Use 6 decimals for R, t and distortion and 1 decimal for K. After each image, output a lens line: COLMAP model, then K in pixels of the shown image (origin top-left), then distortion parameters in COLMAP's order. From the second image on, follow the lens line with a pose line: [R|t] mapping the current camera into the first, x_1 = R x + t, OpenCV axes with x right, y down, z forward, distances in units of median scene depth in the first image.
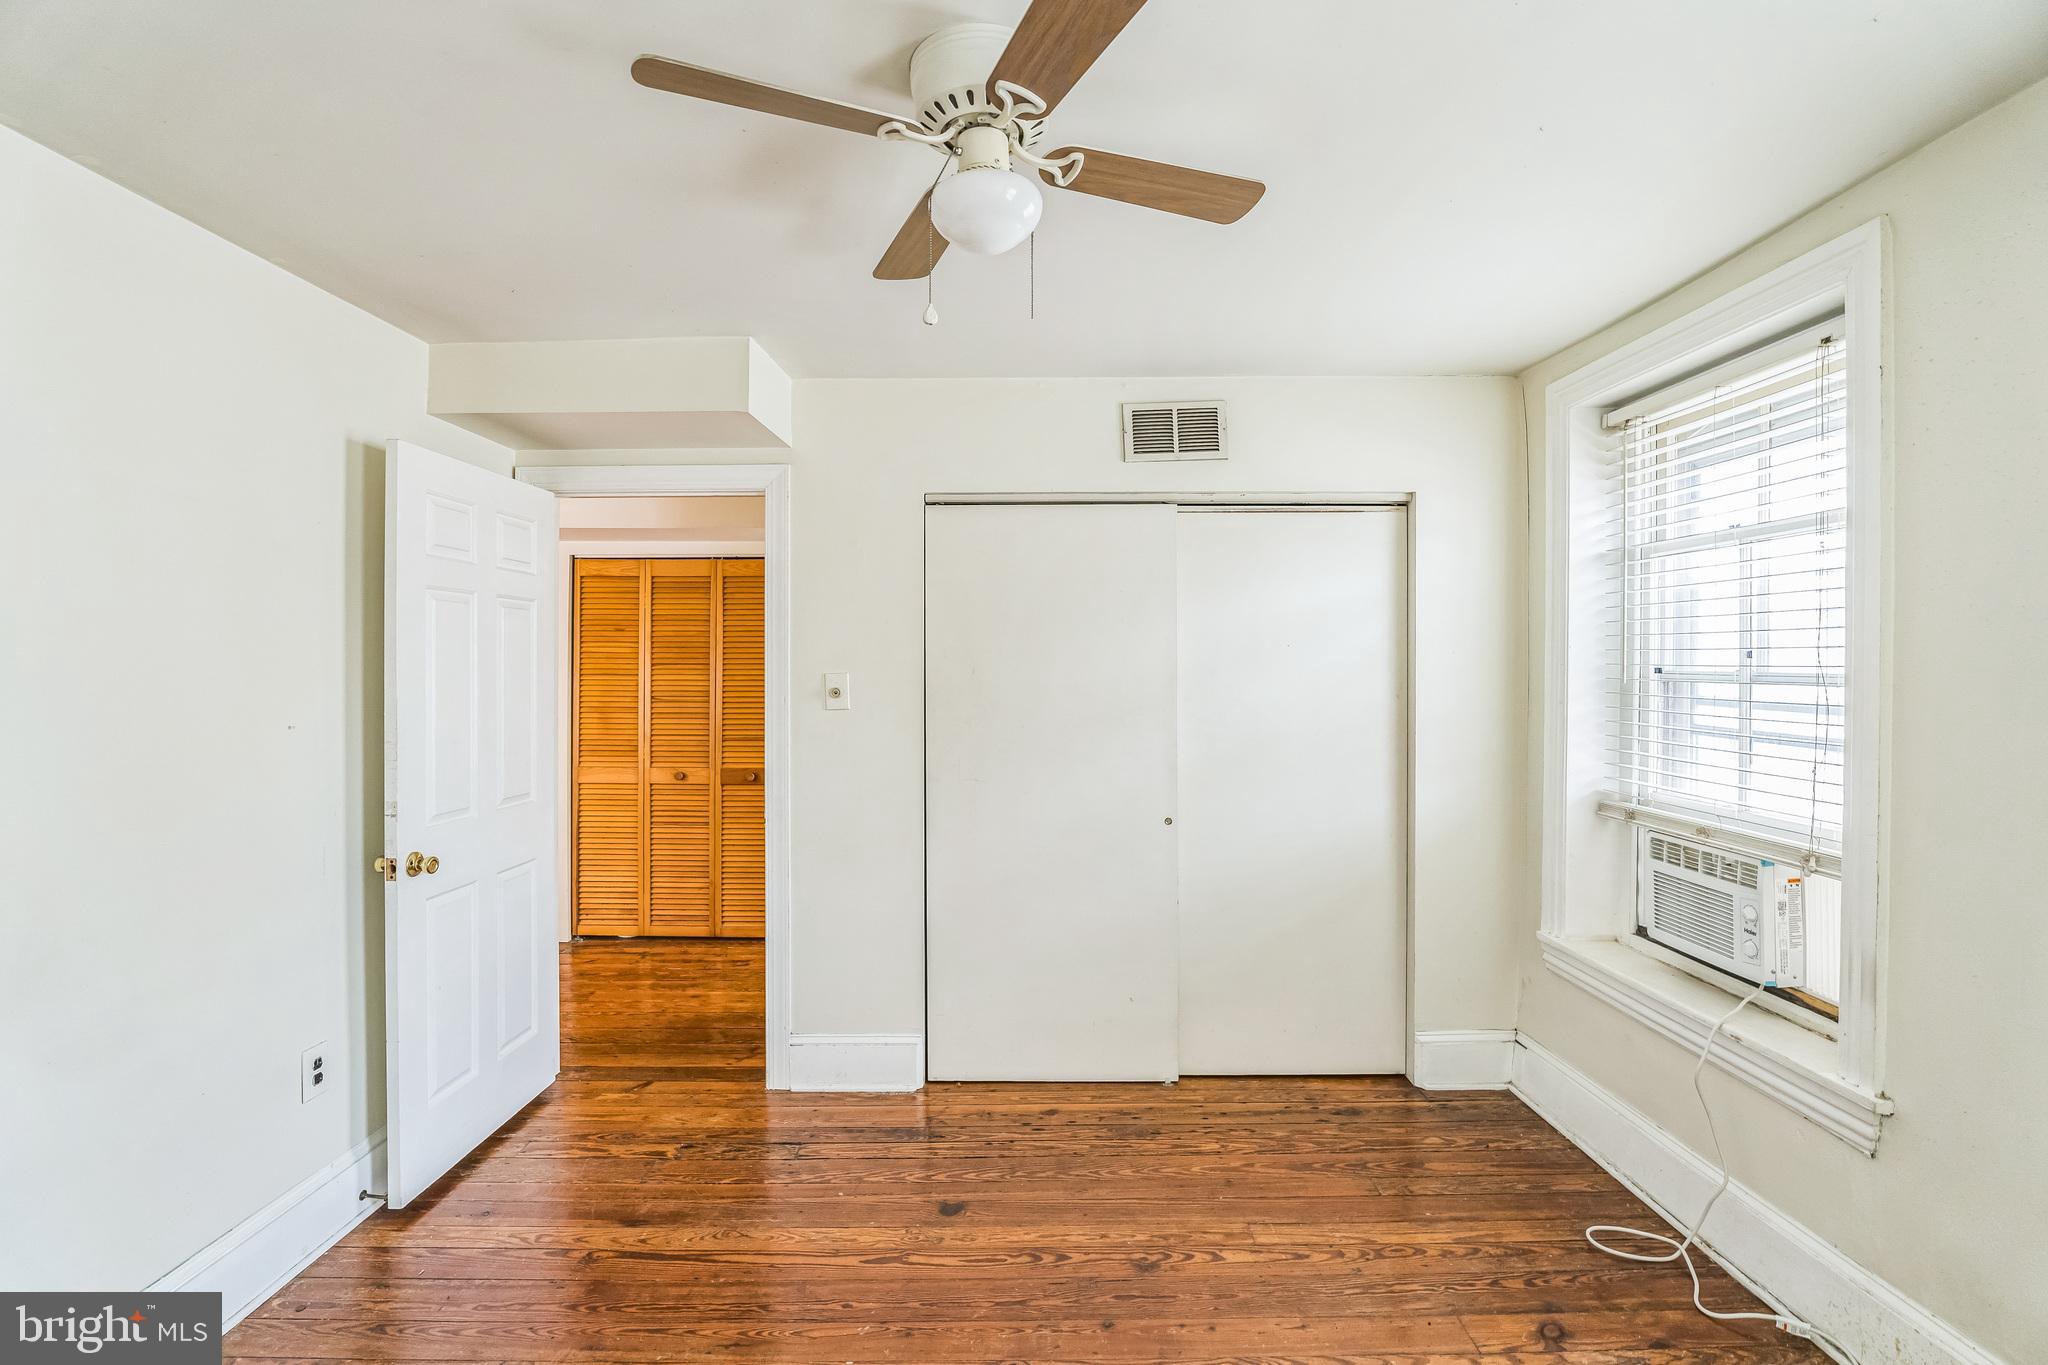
lens RADIAL K [[927.8, 0, 1024.0], [0, 927.8, 682.5], [0, 0, 1]] dist [-0.018238, 0.000000]
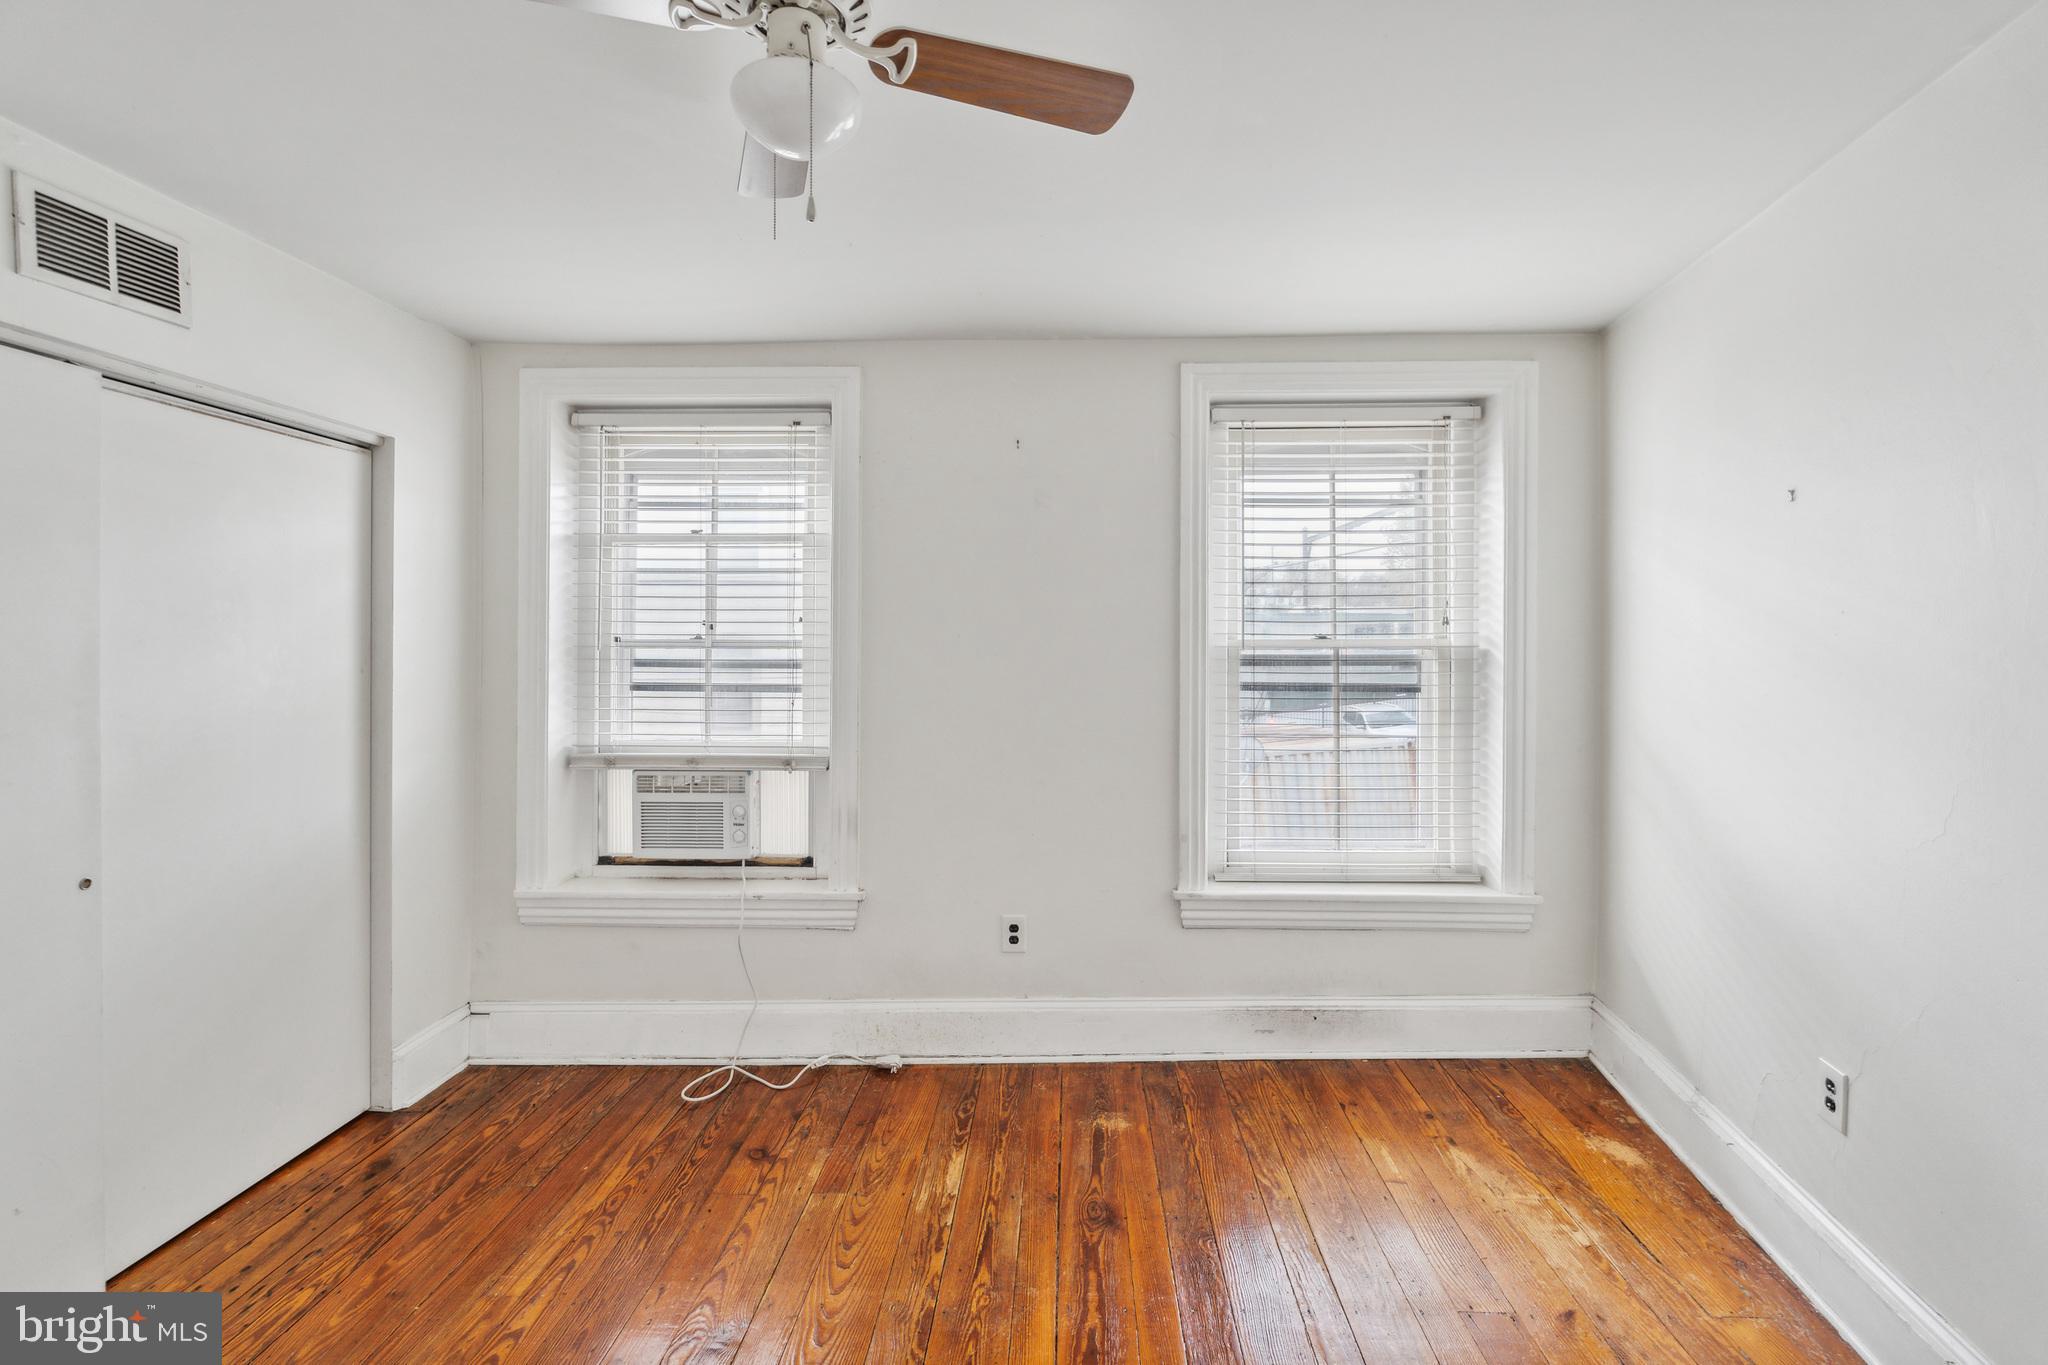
lens RADIAL K [[956.4, 0, 1034.9], [0, 956.4, 645.1], [0, 0, 1]] dist [0.002614, 0.000286]
pose [[0.018617, -0.000922, 0.999826, -0.560145], [0.013534, 0.999908, 0.000670, 0.000923], [-0.999735, 0.013519, 0.018628, 0.427305]]
